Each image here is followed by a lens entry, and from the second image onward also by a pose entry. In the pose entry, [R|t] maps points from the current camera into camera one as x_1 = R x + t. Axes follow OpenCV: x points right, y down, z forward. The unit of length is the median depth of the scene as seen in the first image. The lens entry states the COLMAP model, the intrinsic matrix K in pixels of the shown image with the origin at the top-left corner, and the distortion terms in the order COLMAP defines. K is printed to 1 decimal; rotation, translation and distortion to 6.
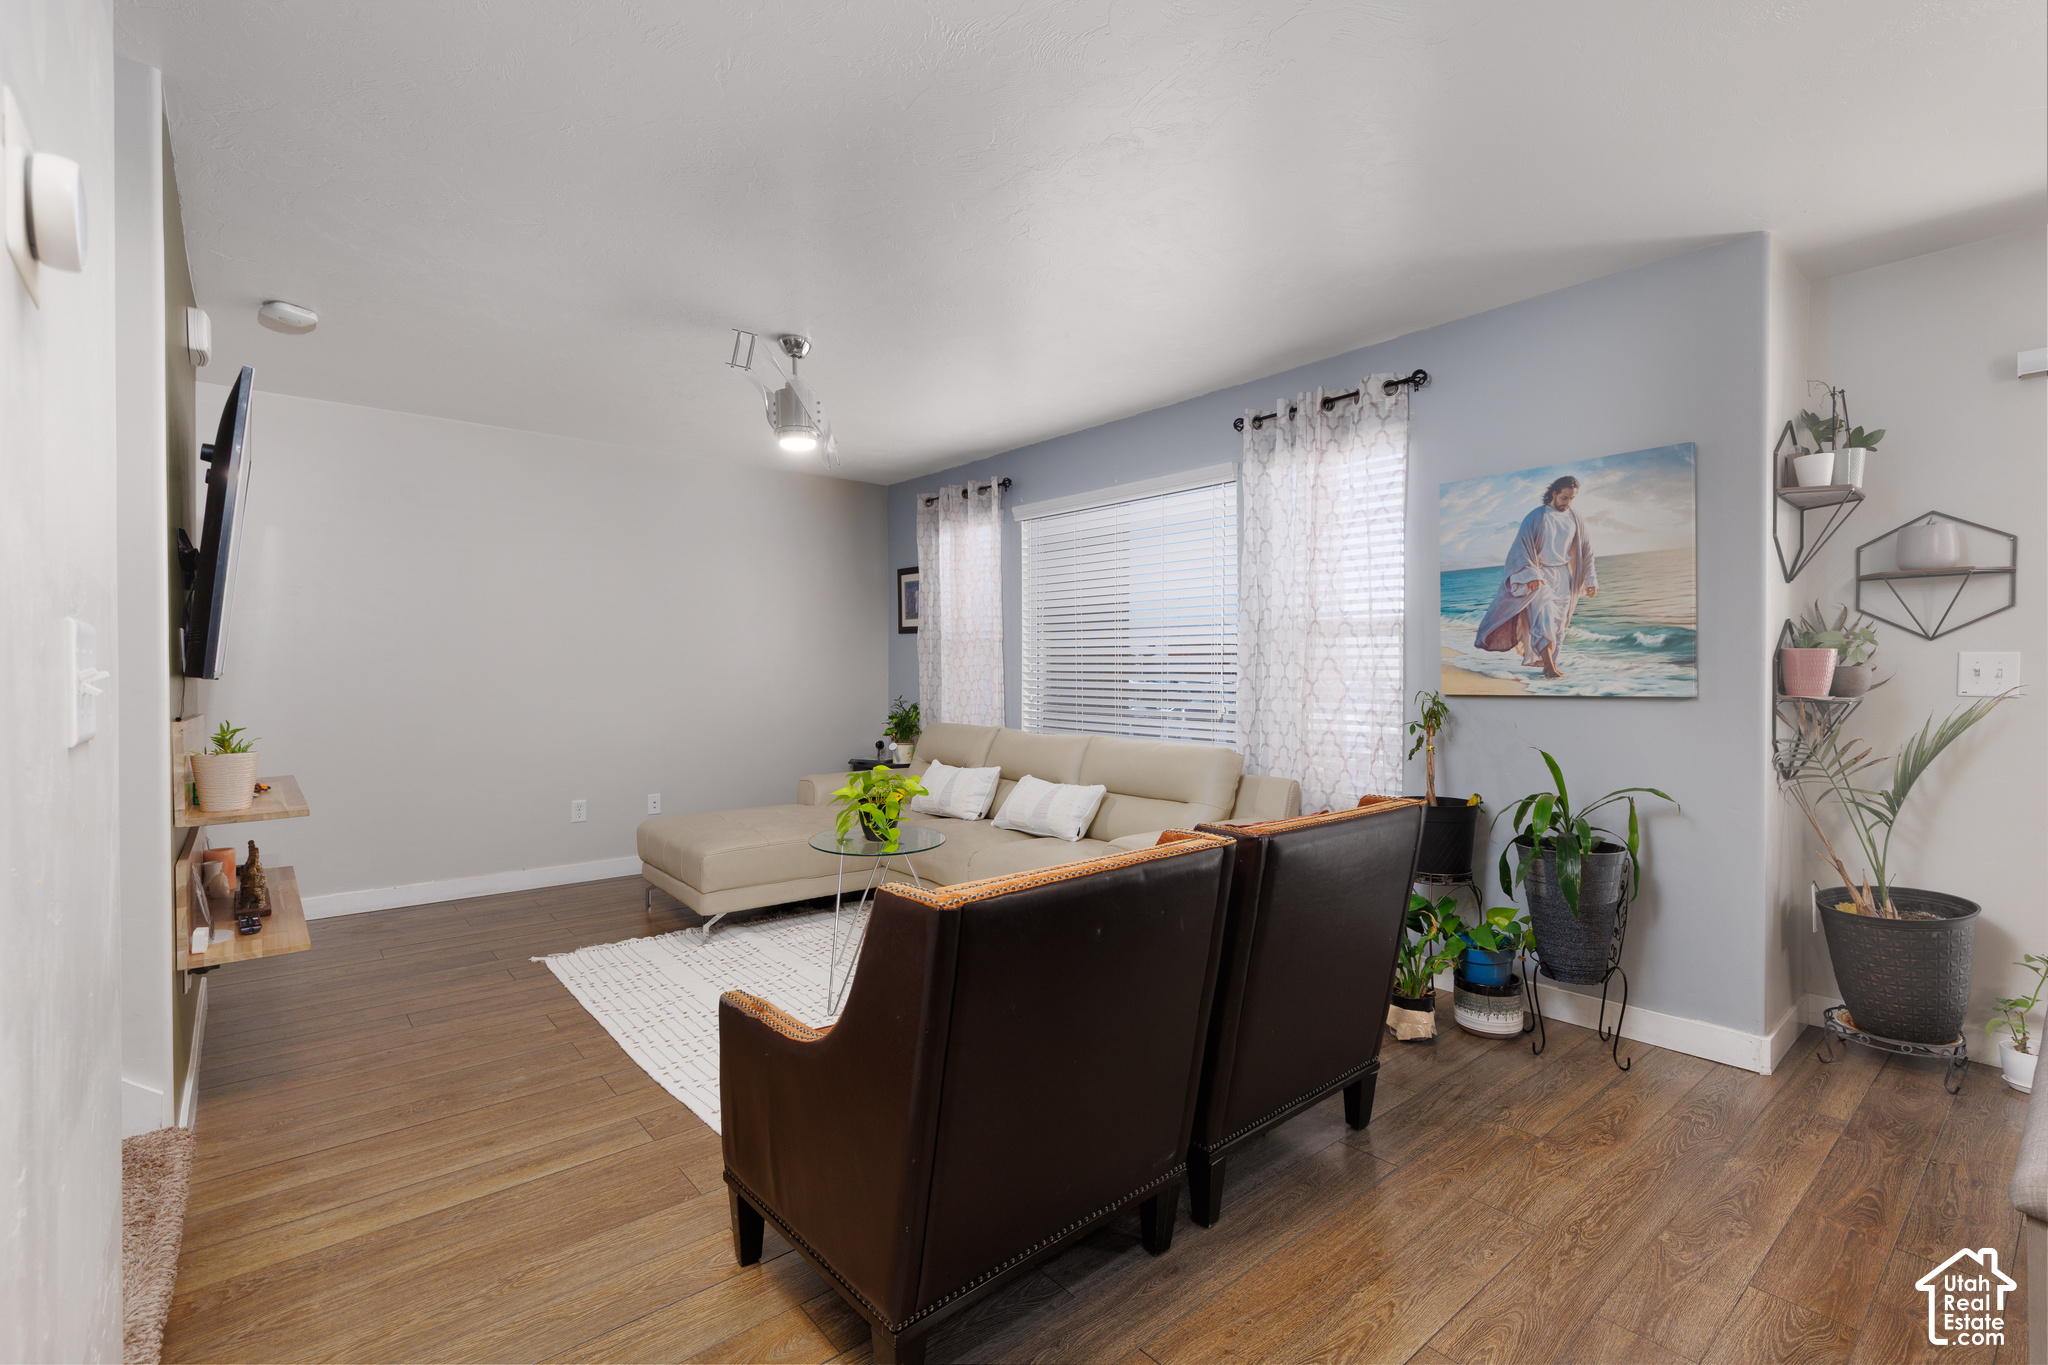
lens RADIAL K [[914.2, 0, 1030.4], [0, 914.2, 680.3], [0, 0, 1]] dist [0.008649, -0.001592]
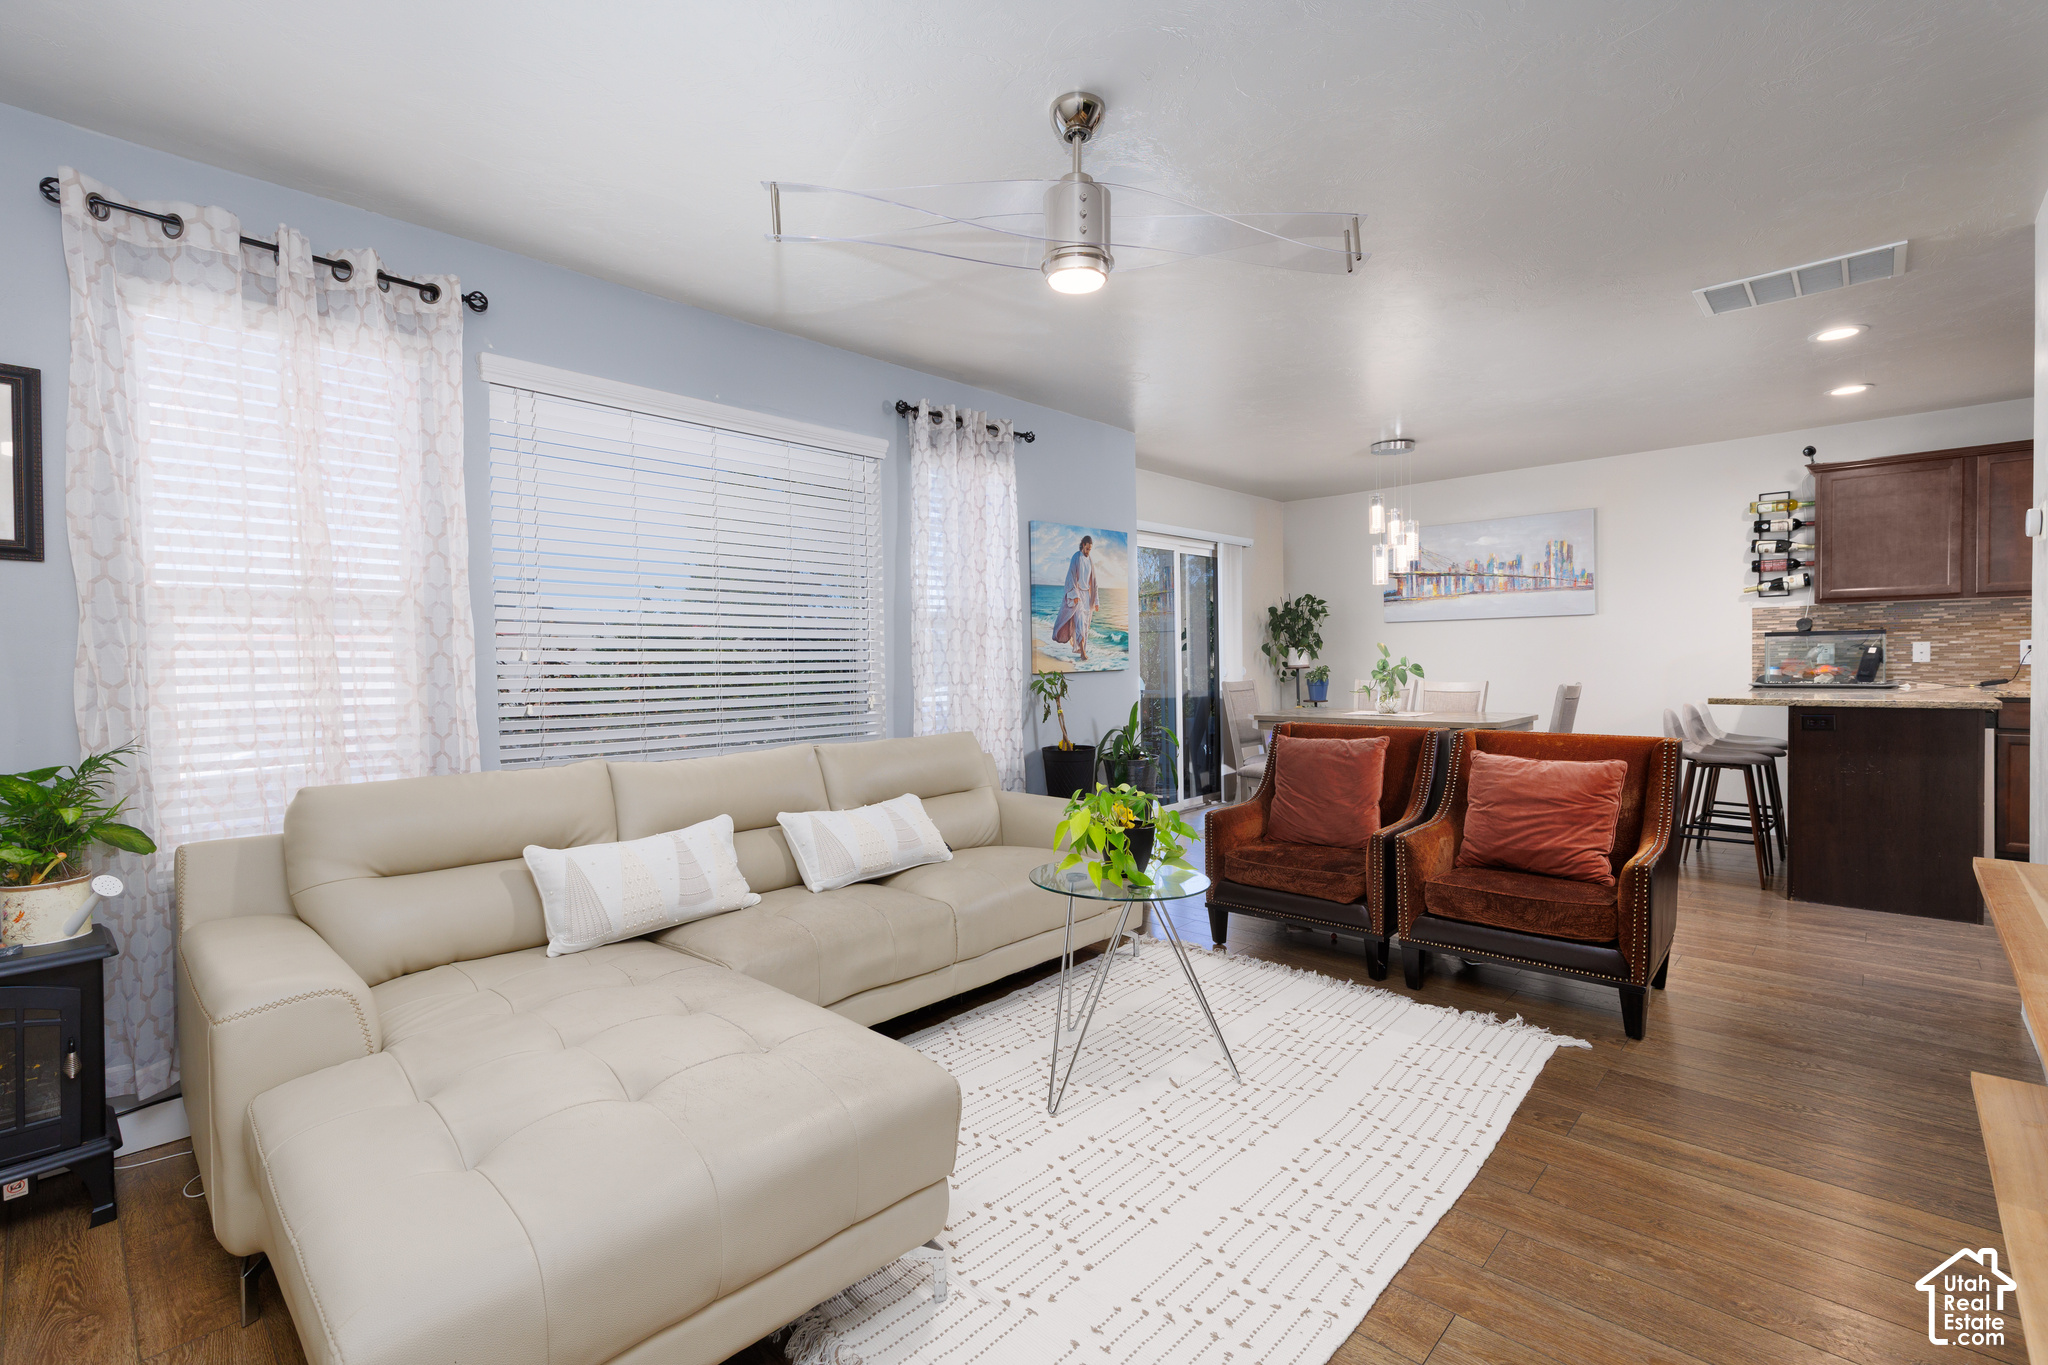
lens RADIAL K [[914.2, 0, 1030.4], [0, 914.2, 680.3], [0, 0, 1]] dist [0.008649, -0.001592]
pose [[-0.119971, -0.021204, 0.992551, -1.022748], [0.024534, 0.999403, 0.024316, -0.009151], [-0.992474, 0.027269, -0.119379, 1.315895]]
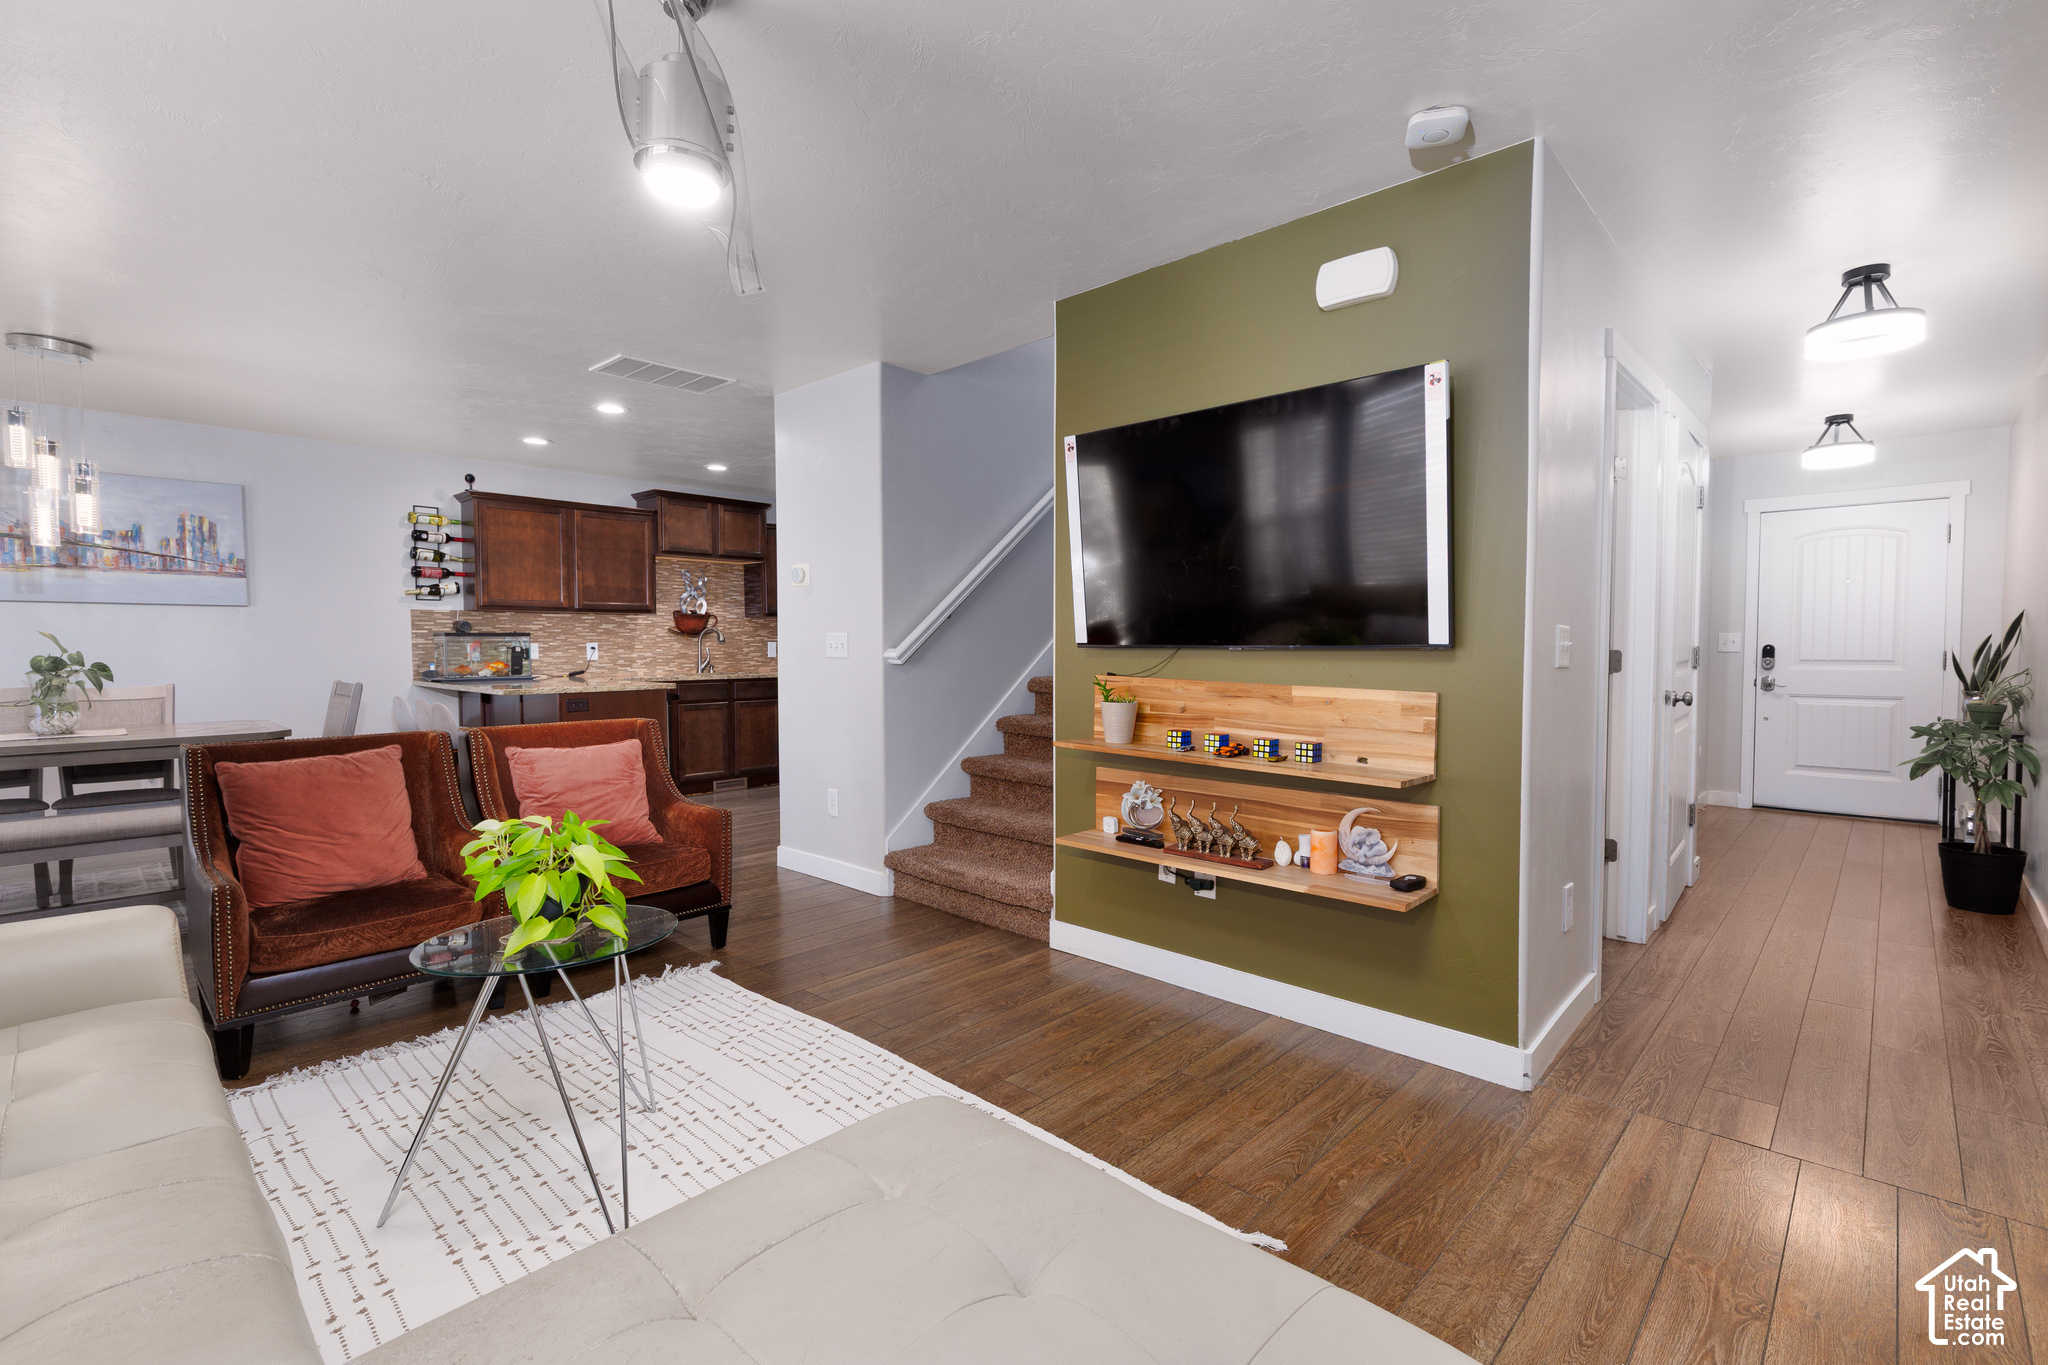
lens RADIAL K [[914.2, 0, 1030.4], [0, 914.2, 680.3], [0, 0, 1]] dist [0.008649, -0.001592]
pose [[-0.993353, 0.007789, -0.114846, -0.455228], [0.002123, 0.998778, 0.049376, -0.015431], [0.115090, 0.048804, -0.992156, 1.815066]]
